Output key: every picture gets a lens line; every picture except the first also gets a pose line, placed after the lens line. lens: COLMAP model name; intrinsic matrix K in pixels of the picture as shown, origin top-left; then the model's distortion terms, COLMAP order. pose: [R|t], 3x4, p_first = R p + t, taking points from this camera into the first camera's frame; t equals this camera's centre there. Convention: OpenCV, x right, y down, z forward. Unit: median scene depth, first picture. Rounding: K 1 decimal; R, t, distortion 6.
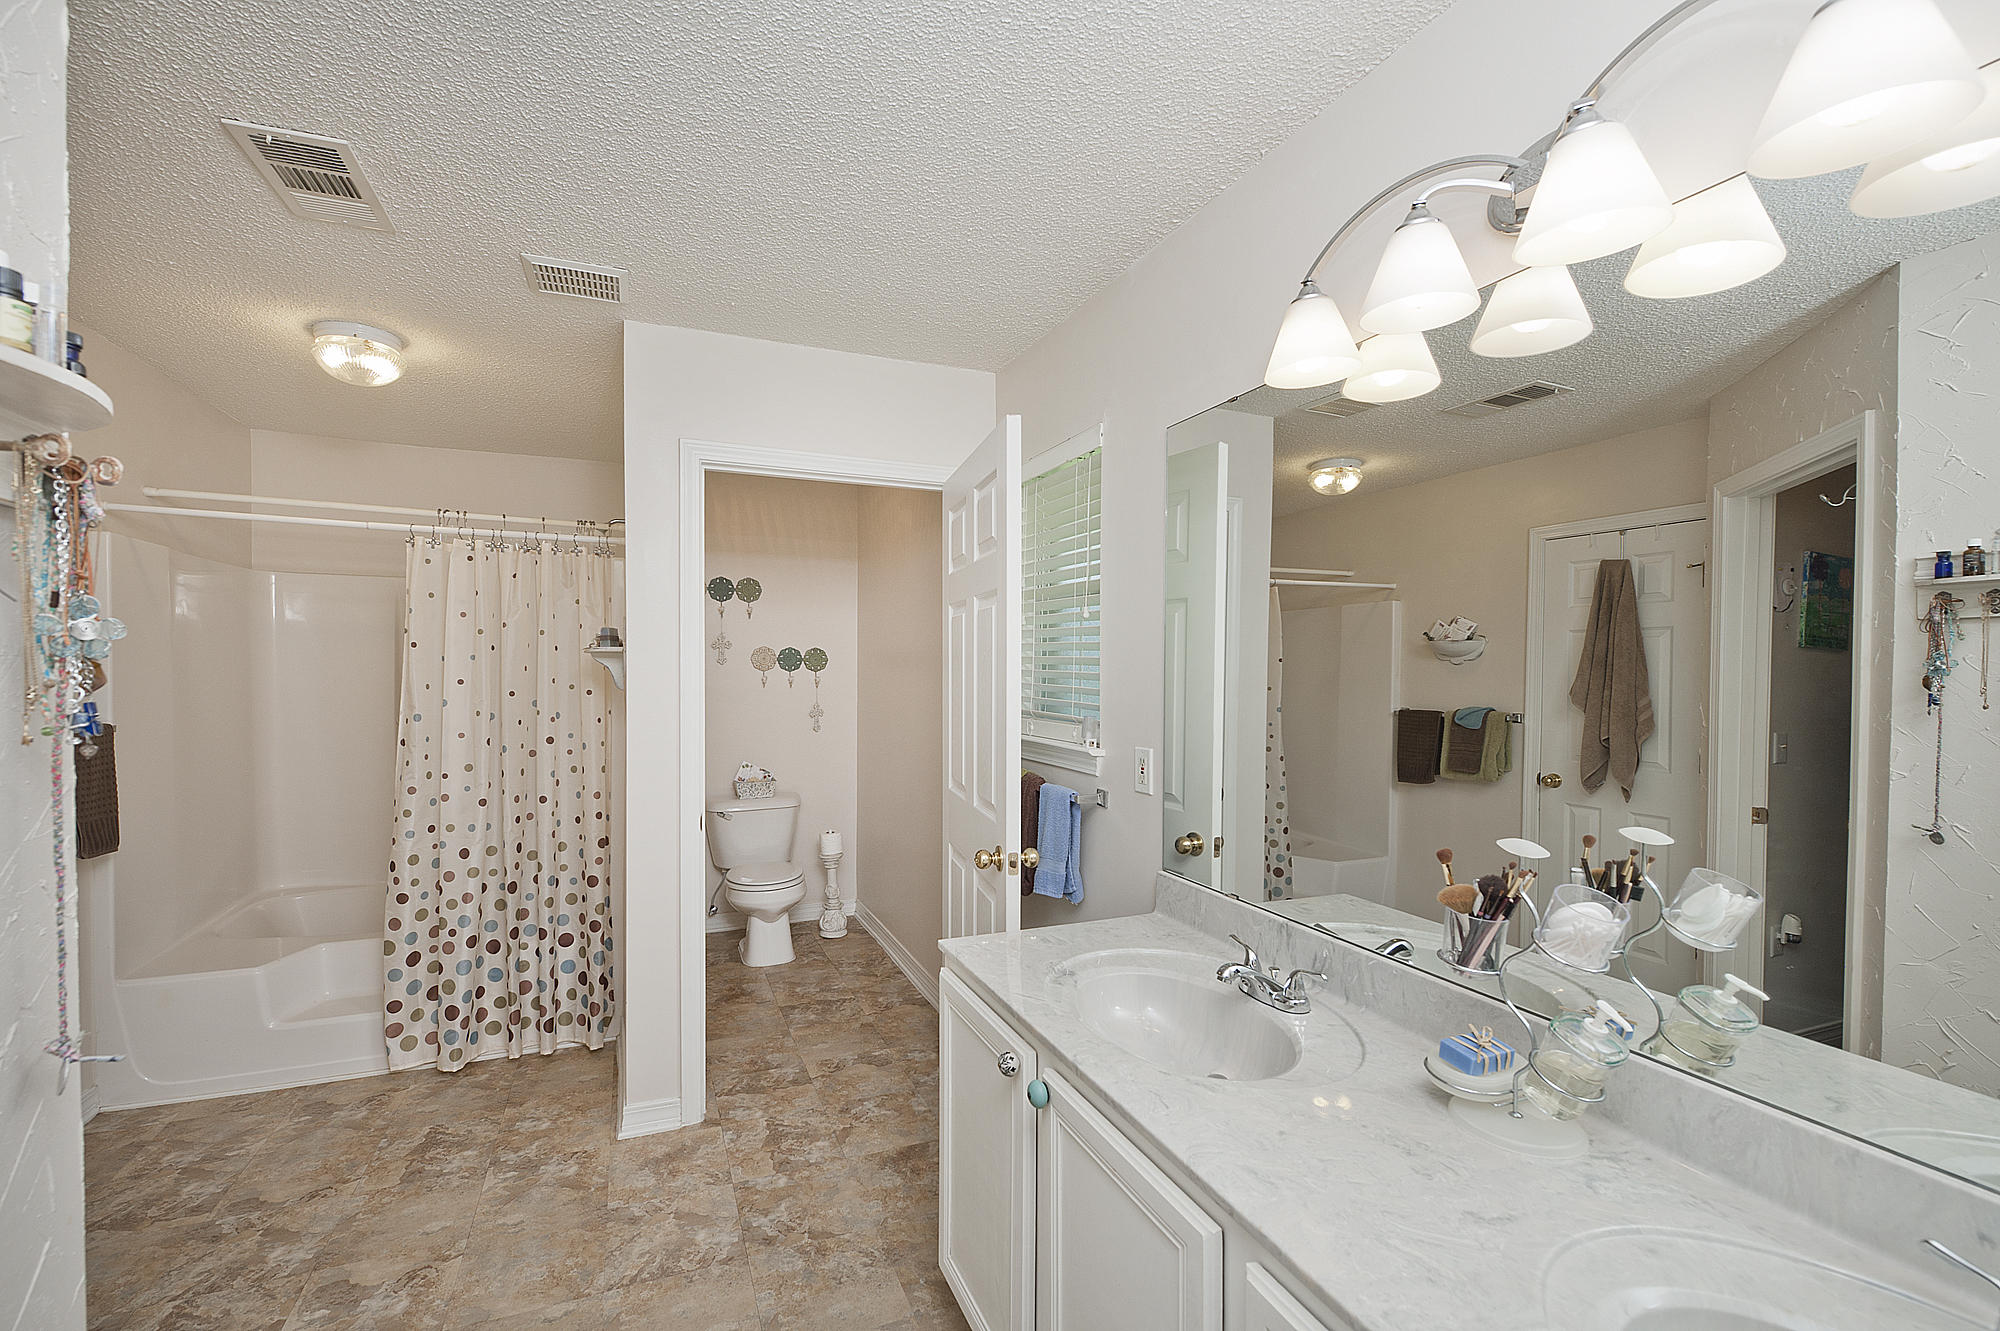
lens RADIAL K [[821.4, 0, 941.5], [0, 821.4, 671.4], [0, 0, 1]] dist [0.000433, -0.000541]
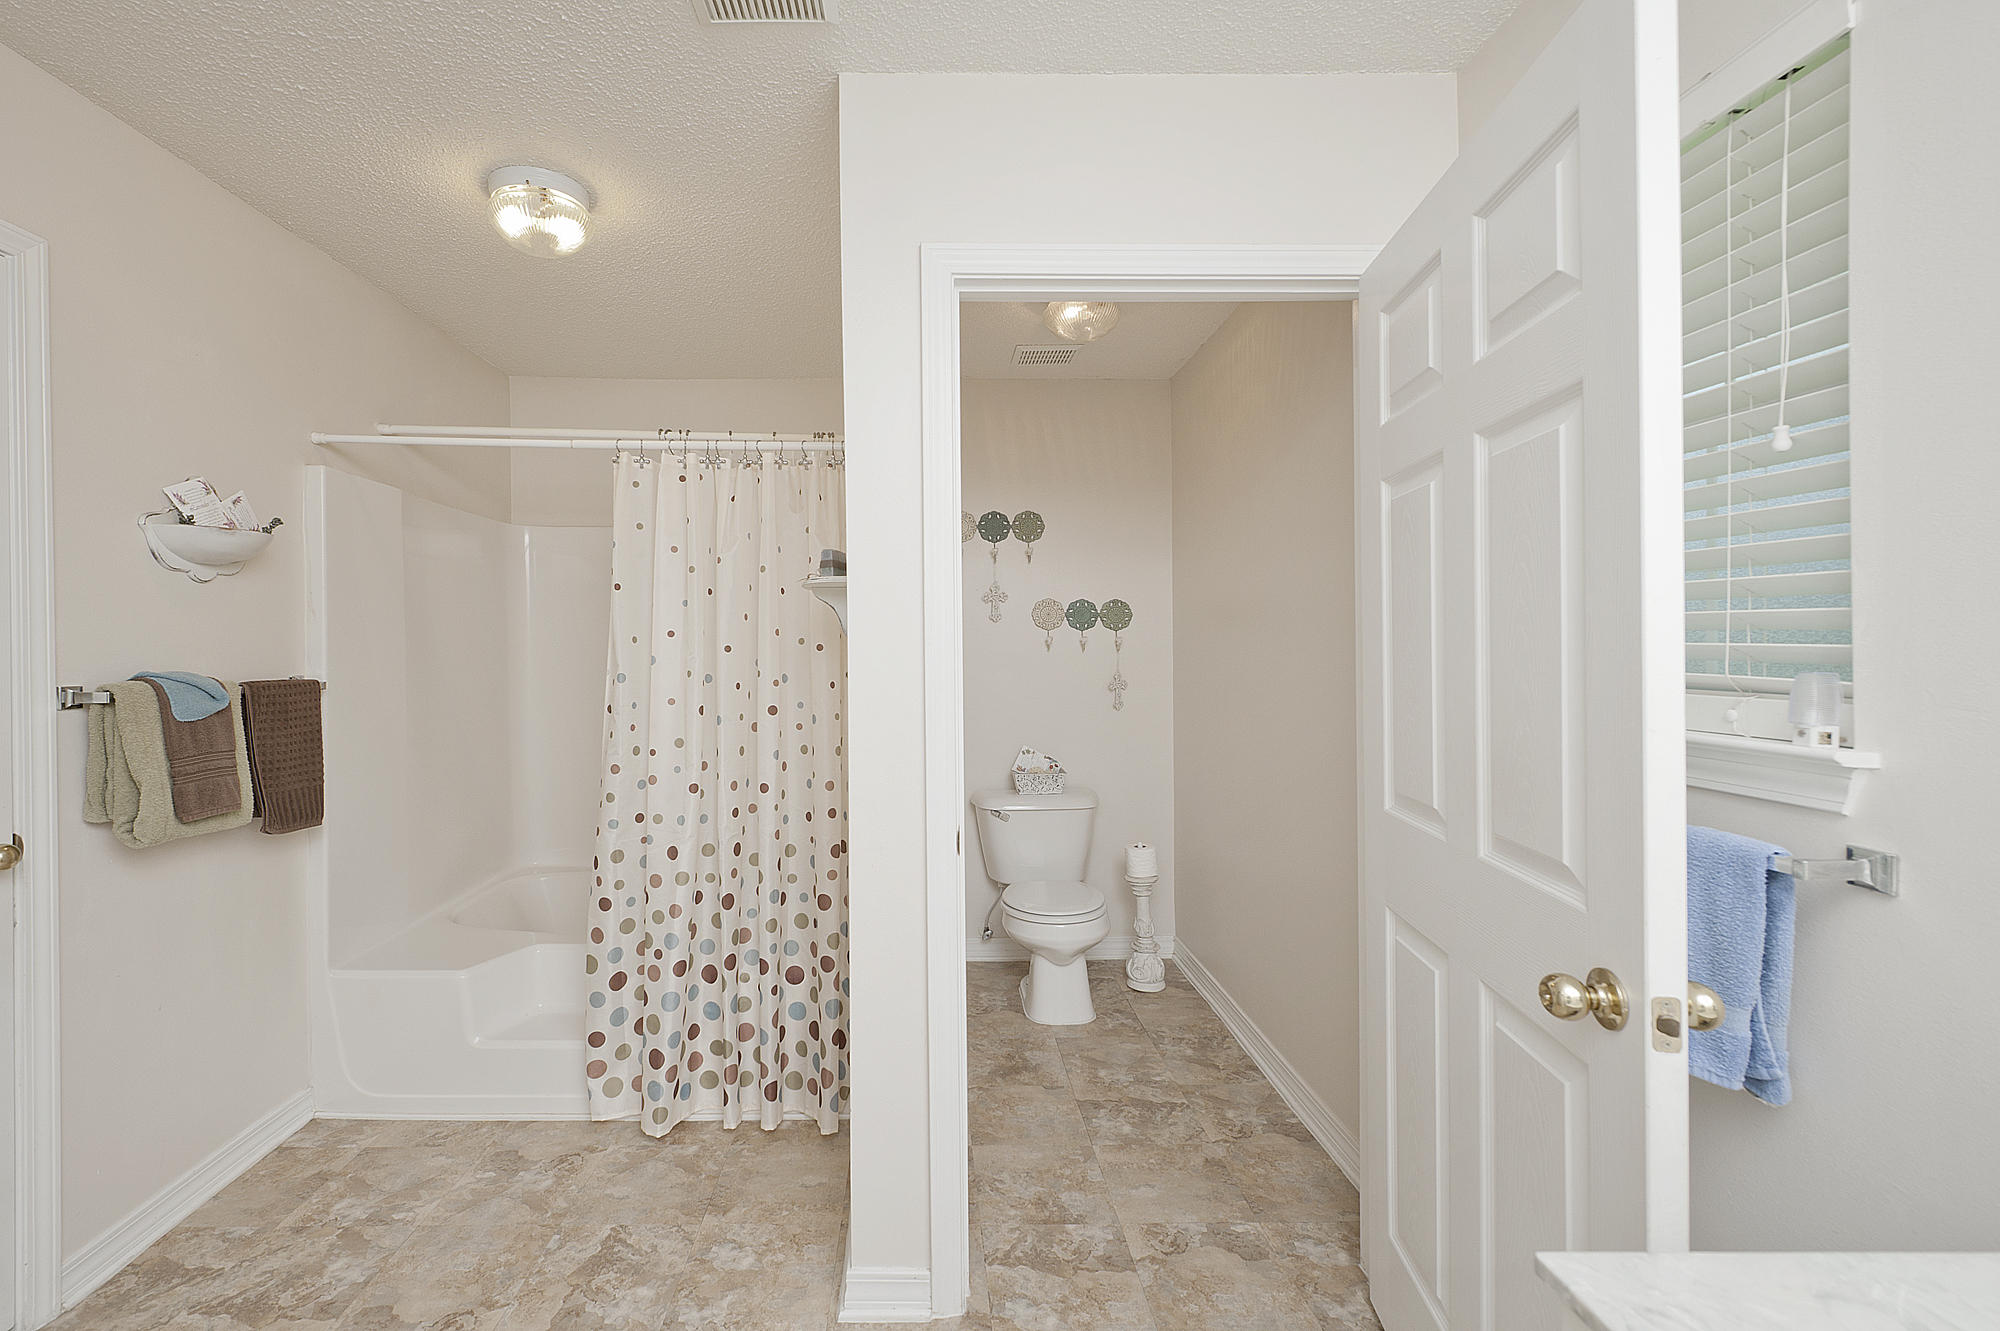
lens RADIAL K [[821.4, 0, 899.5], [0, 821.4, 641.1], [0, 0, 1]] dist [0.000433, -0.000541]
pose [[0.926174, -0.012244, -0.376897, -0.080806], [0.005854, 0.999819, -0.018094, 0.034331], [0.377051, 0.014552, 0.926078, 0.340417]]
